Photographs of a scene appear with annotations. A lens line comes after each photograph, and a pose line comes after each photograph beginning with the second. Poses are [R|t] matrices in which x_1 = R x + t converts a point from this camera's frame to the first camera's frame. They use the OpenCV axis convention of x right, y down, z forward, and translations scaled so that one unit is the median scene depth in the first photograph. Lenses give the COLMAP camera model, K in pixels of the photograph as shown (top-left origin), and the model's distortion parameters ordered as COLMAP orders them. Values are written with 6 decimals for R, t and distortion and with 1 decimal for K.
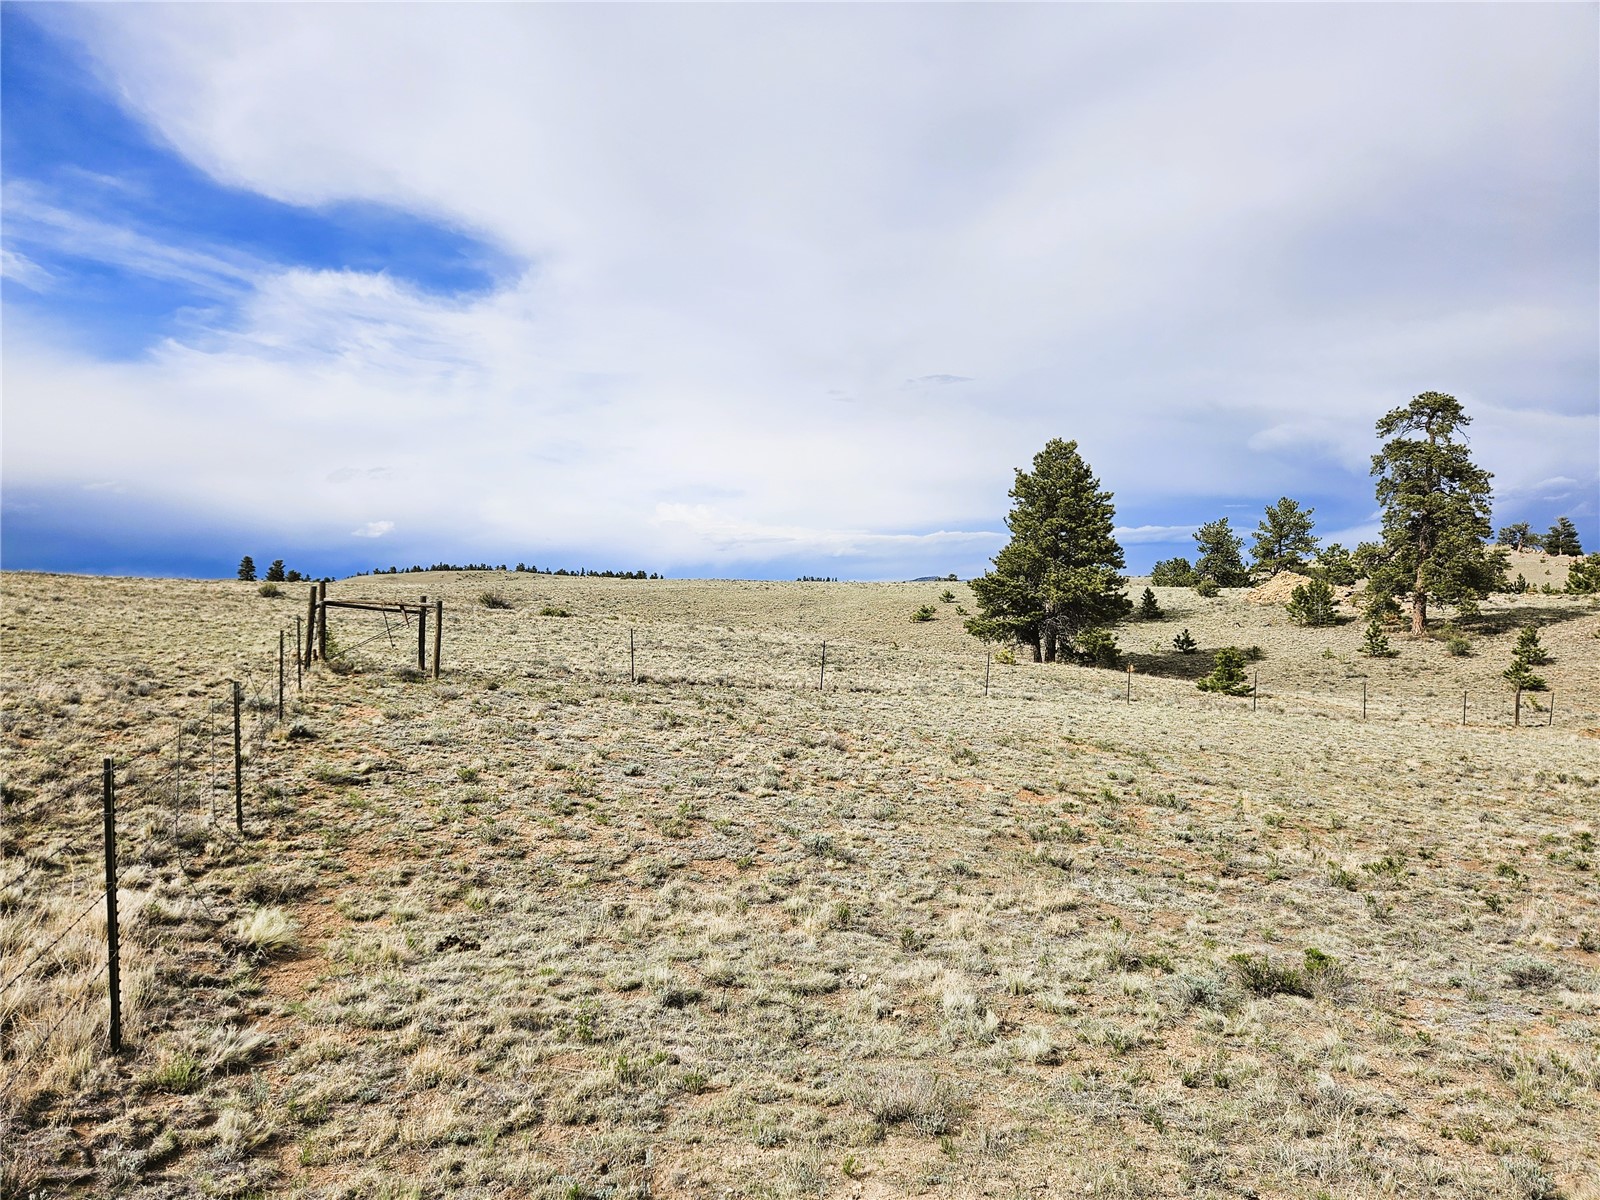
lens RADIAL K [[1072.3, 0, 803.2], [0, 1072.3, 629.5], [0, 0, 1]] dist [0.078090, -0.073153]
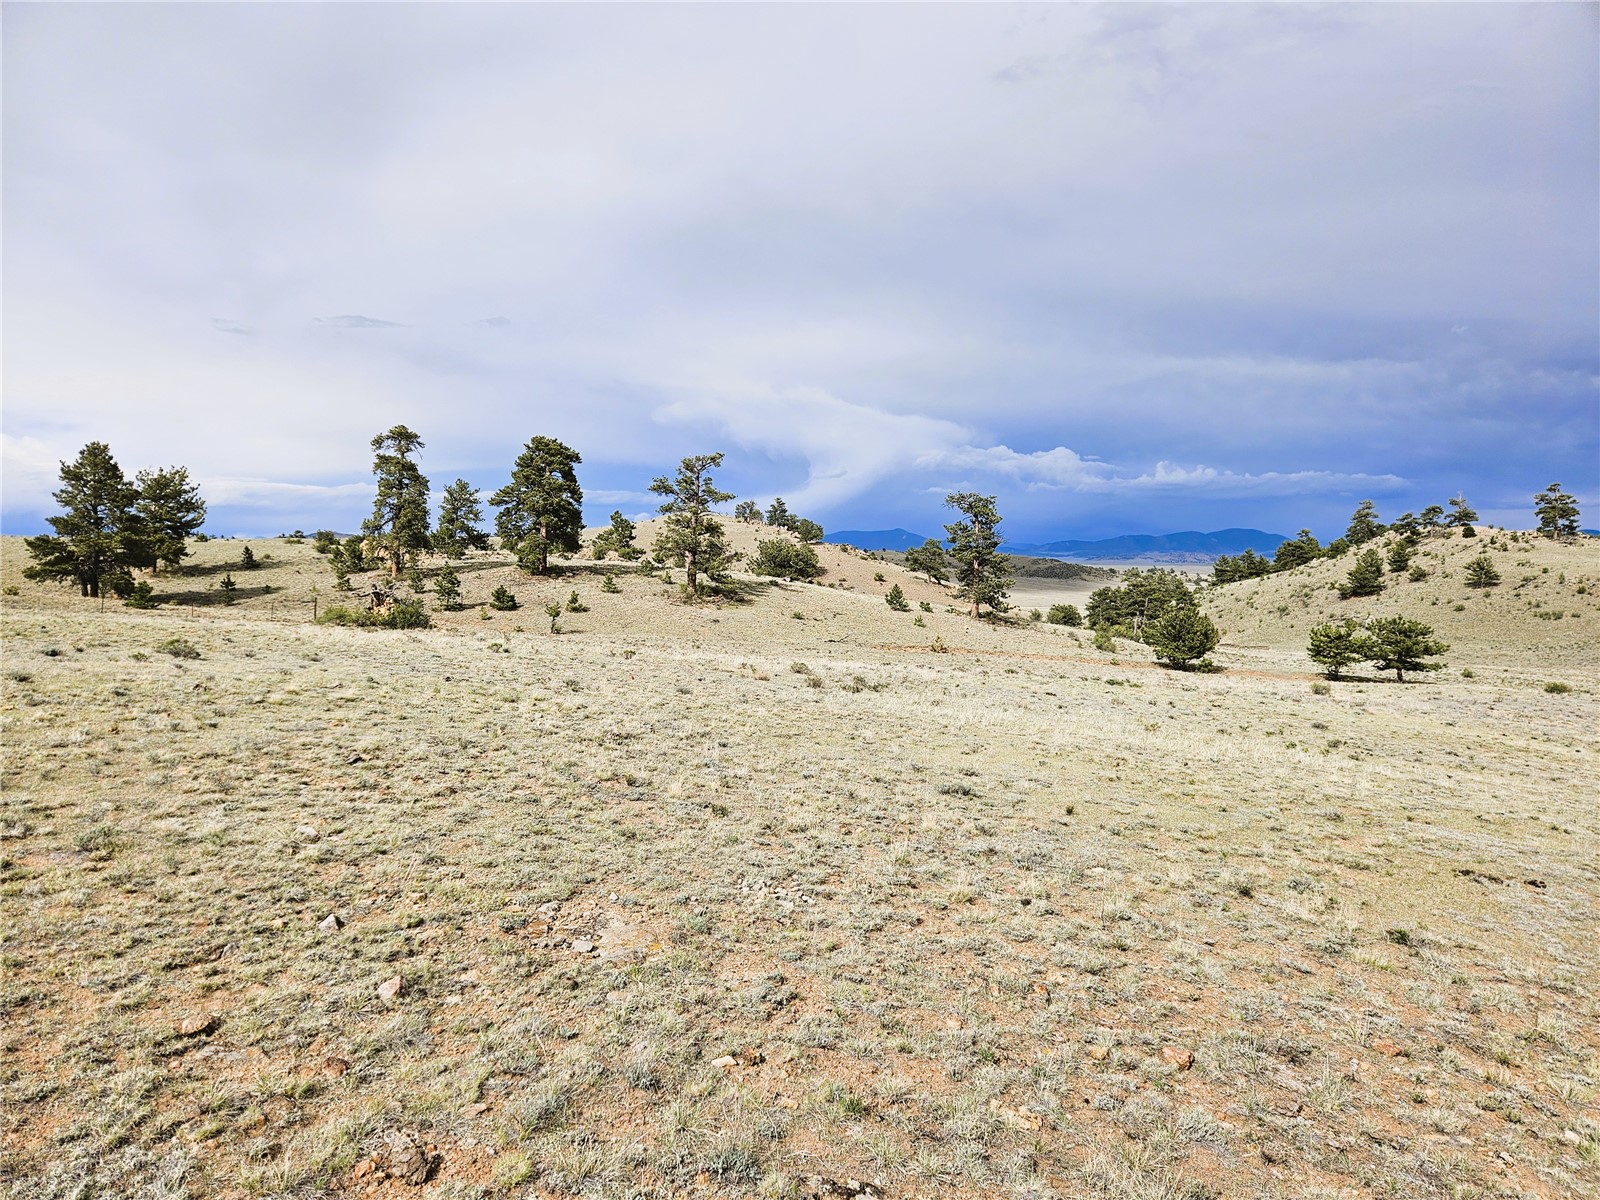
lens RADIAL K [[1050.2, 0, 769.7], [0, 1050.2, 620.7], [0, 0, 1]] dist [0.067223, -0.063988]
pose [[0.866117, -0.023315, 0.499297, 0.287061], [0.007563, 0.999408, 0.033550, 0.020822], [-0.499784, -0.025282, 0.865781, -0.667502]]
